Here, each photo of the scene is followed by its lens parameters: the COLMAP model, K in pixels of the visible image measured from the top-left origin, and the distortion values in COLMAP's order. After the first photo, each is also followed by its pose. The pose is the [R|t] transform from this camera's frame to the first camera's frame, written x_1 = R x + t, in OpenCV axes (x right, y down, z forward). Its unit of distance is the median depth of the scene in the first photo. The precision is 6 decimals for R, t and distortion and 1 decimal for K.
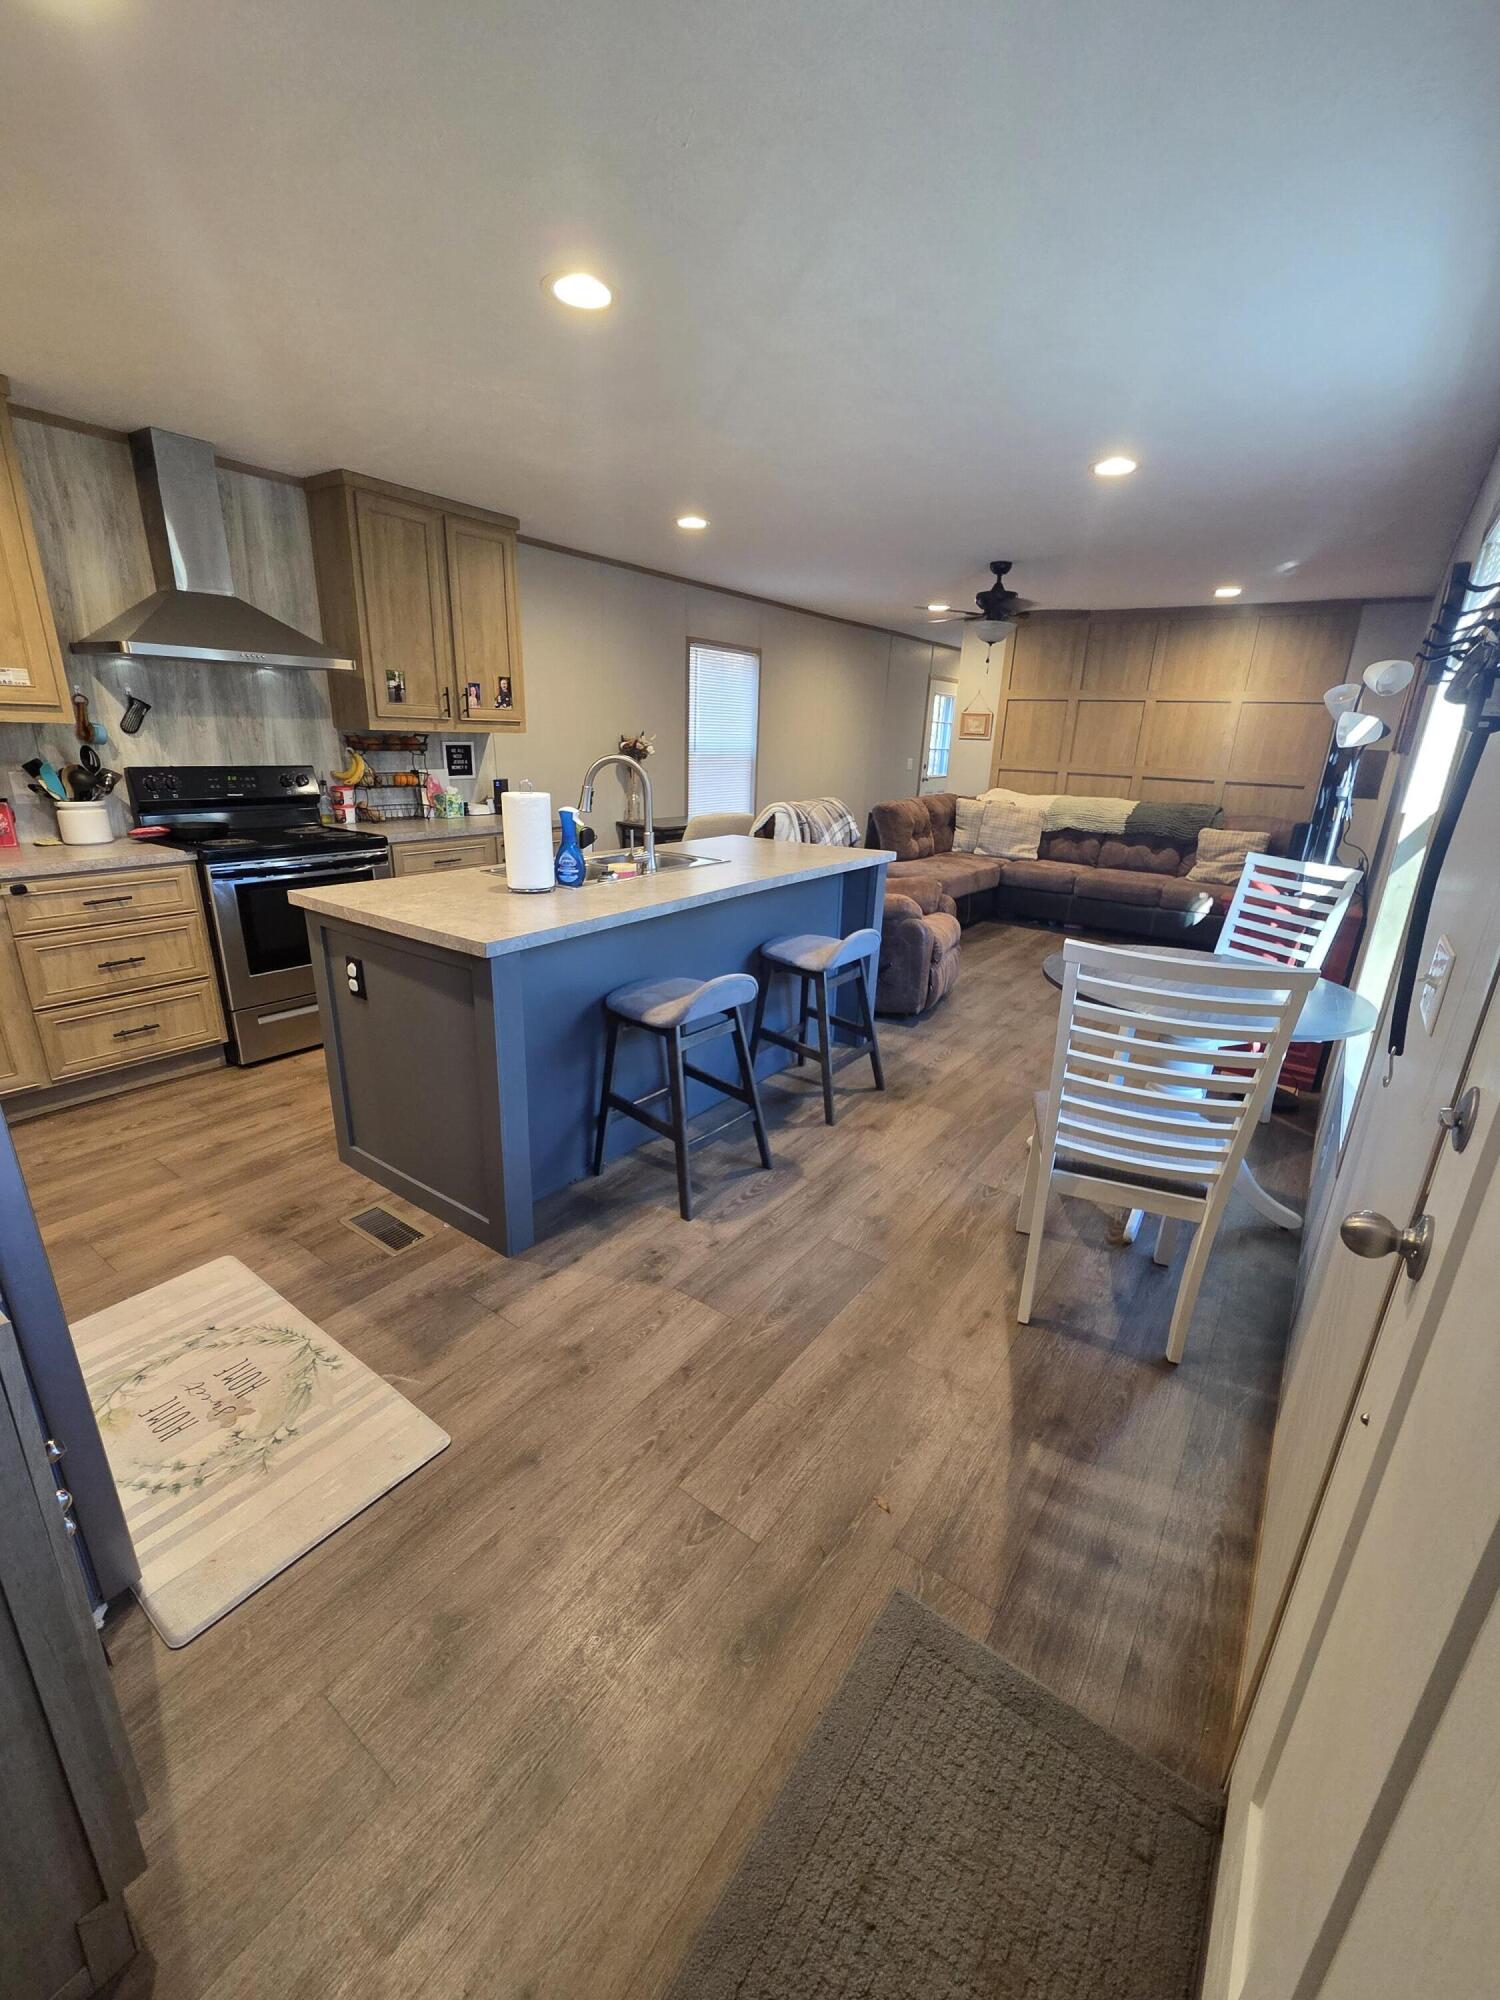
lens RADIAL K [[810.4, 0, 751.2], [0, 810.4, 997.1], [0, 0, 1]] dist [-0.000973, 0.000176]
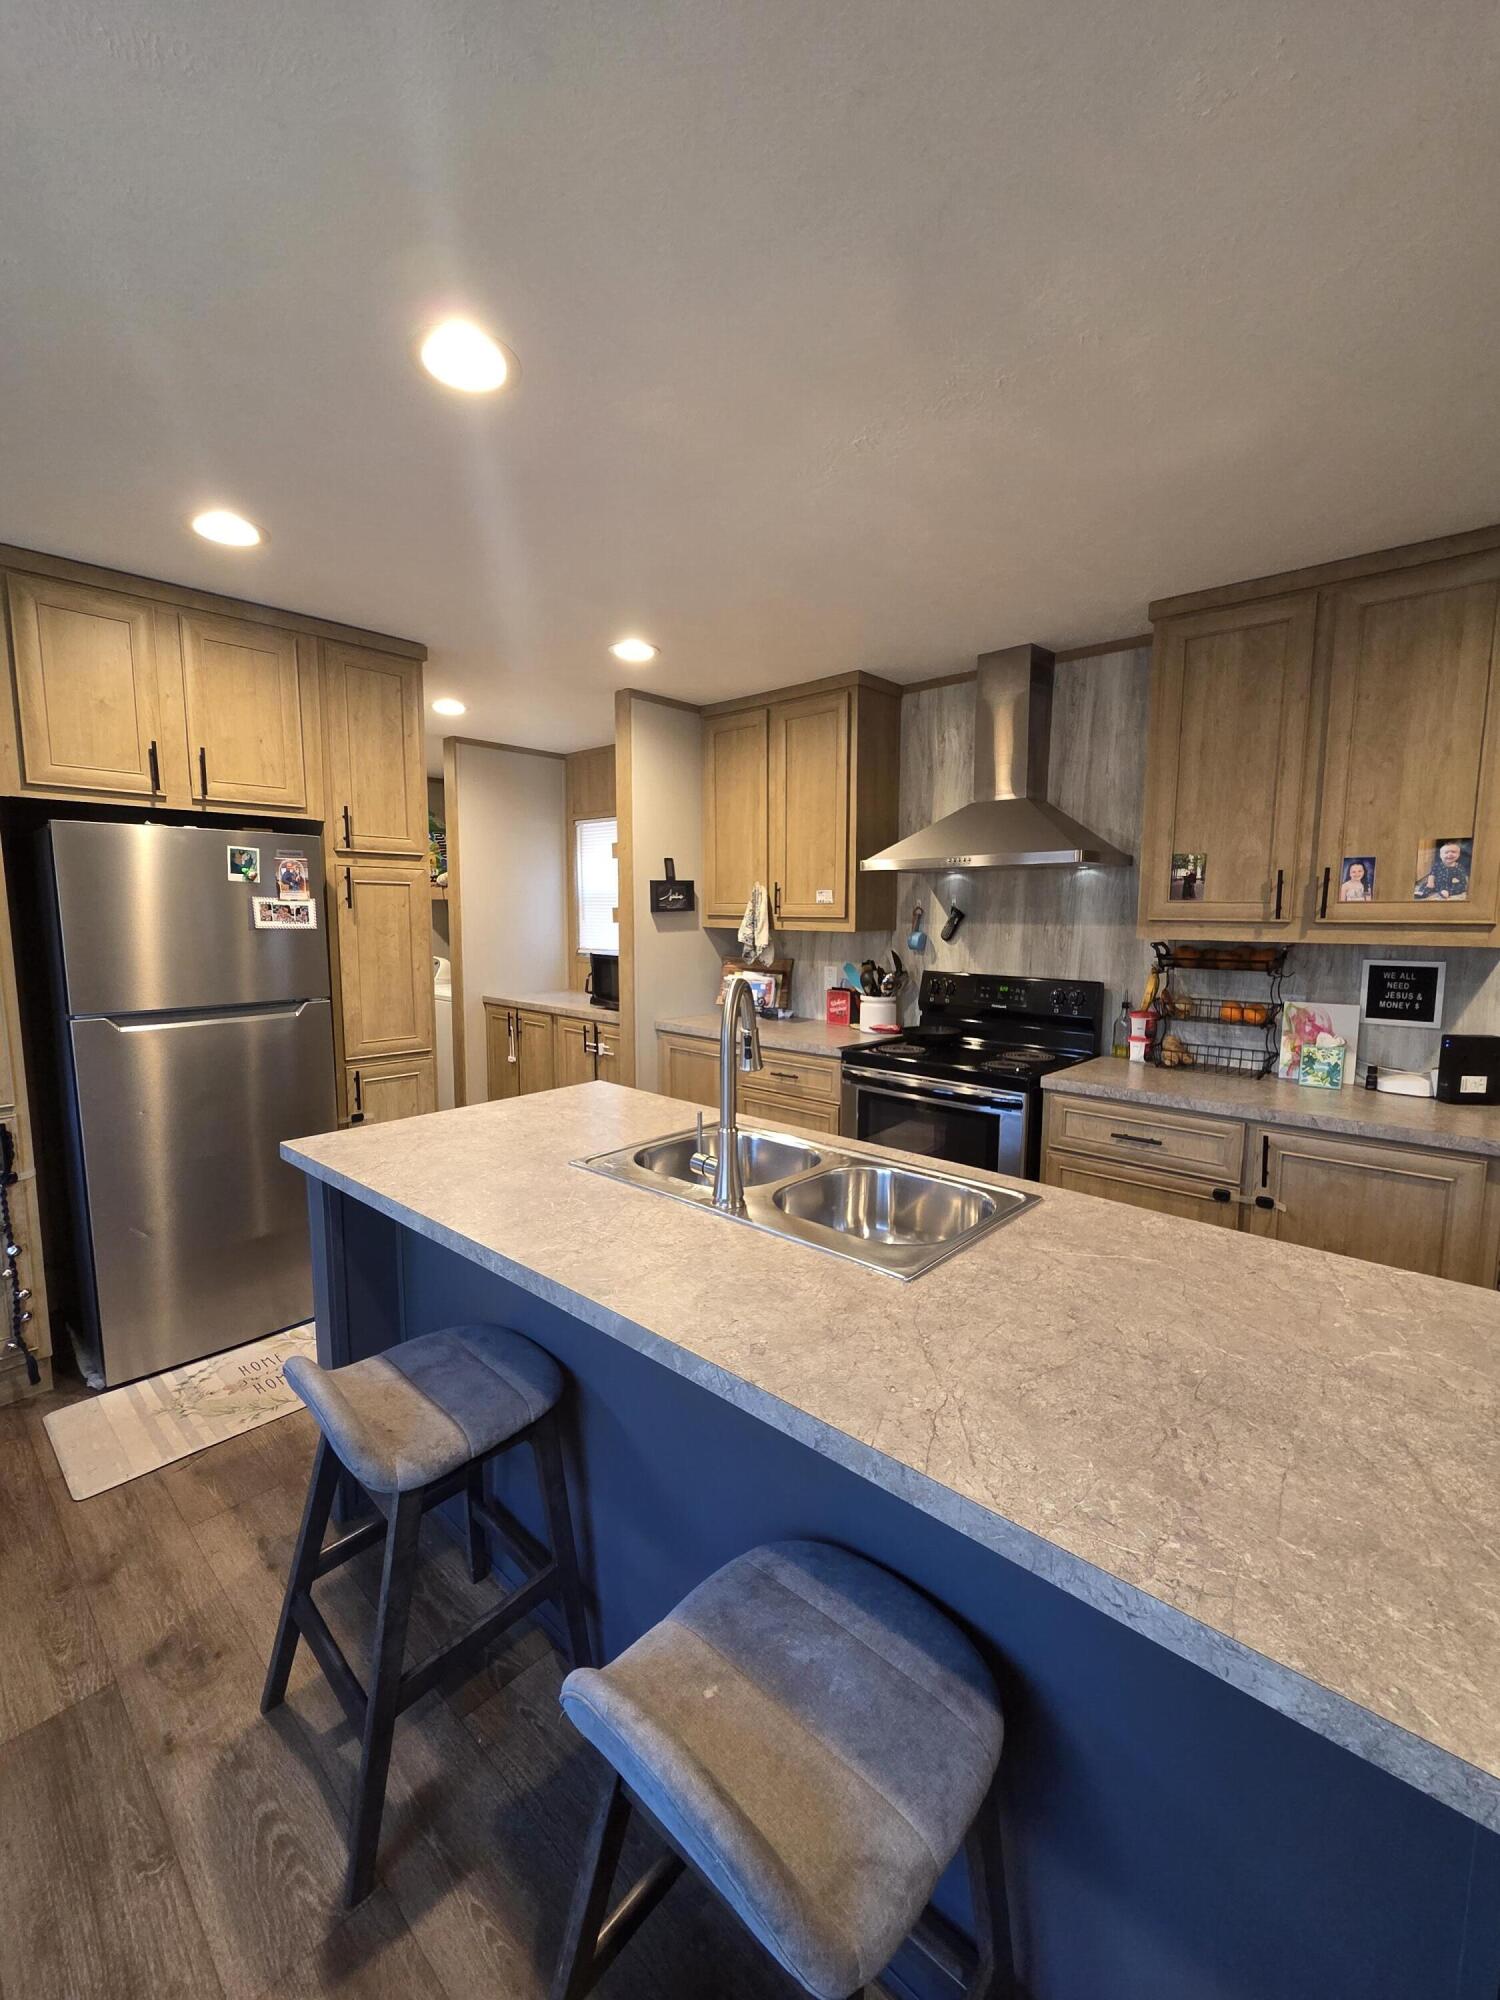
lens RADIAL K [[810.4, 0, 754.9], [0, 810.4, 1009.0], [0, 0, 1]] dist [-0.000973, 0.000176]
pose [[-0.107866, 0.087588, -0.990300, 0.282765], [-0.316413, 0.941289, 0.117718, -0.261377], [0.942469, 0.326042, -0.073819, 0.792955]]
